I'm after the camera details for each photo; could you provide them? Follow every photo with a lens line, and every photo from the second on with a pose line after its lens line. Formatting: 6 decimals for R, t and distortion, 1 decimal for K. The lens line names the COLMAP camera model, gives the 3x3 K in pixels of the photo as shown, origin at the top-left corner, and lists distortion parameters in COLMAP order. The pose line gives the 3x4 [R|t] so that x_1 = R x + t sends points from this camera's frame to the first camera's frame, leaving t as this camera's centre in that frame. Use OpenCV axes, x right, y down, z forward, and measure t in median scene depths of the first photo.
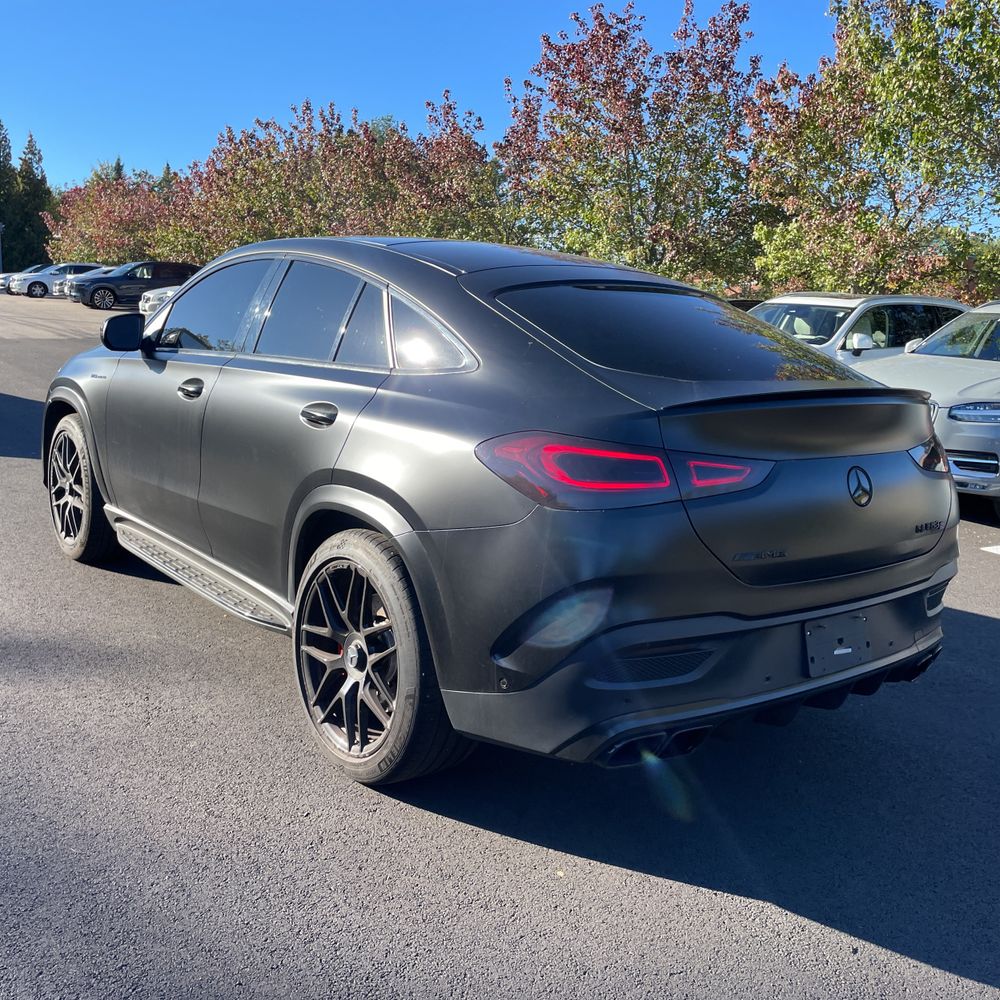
lens RADIAL K [[1023.8, 0, 510.7], [0, 1023.8, 500.2], [0, 0, 1]] dist [0.094464, -0.128460]
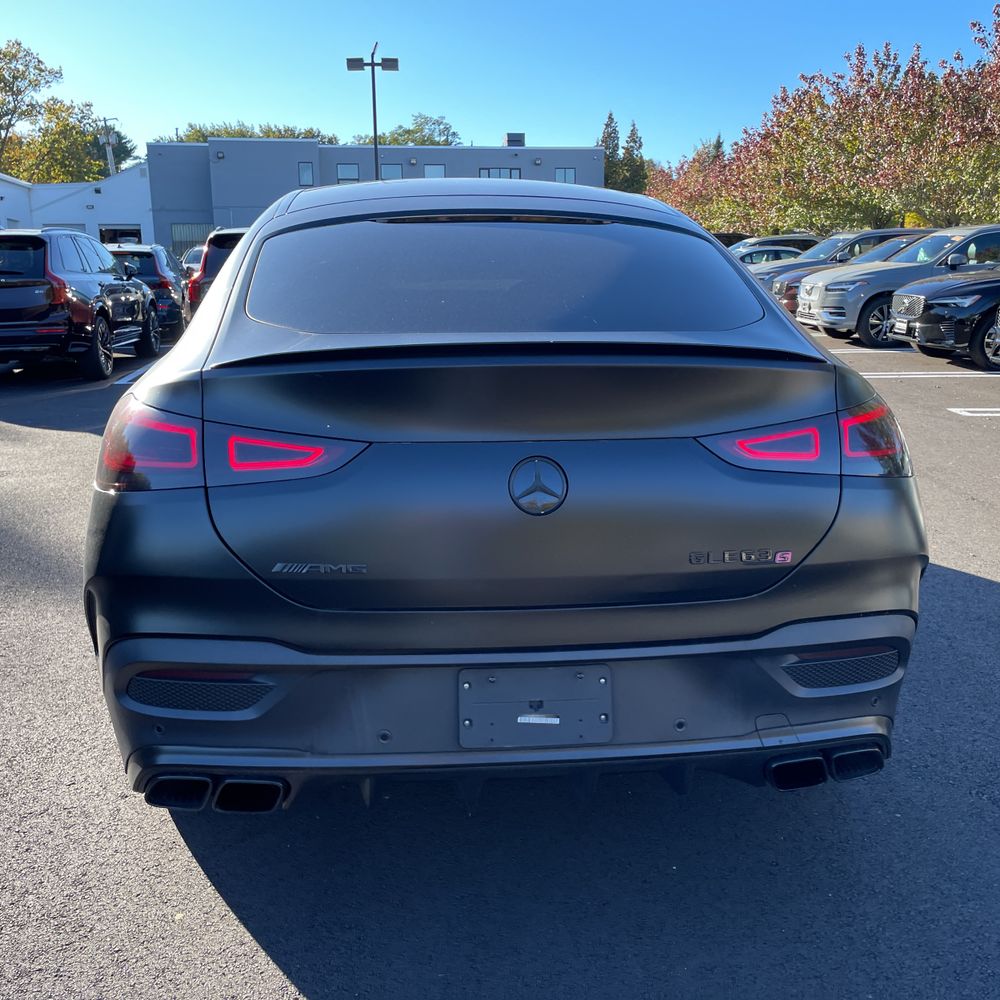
lens RADIAL K [[1023.8, 0, 510.7], [0, 1023.8, 500.2], [0, 0, 1]] dist [0.094464, -0.128460]
pose [[0.834641, 0.071289, -0.546162, 0.196132], [-0.055824, 0.997431, 0.044881, -0.009589], [0.547959, -0.006970, 0.836476, 0.118138]]
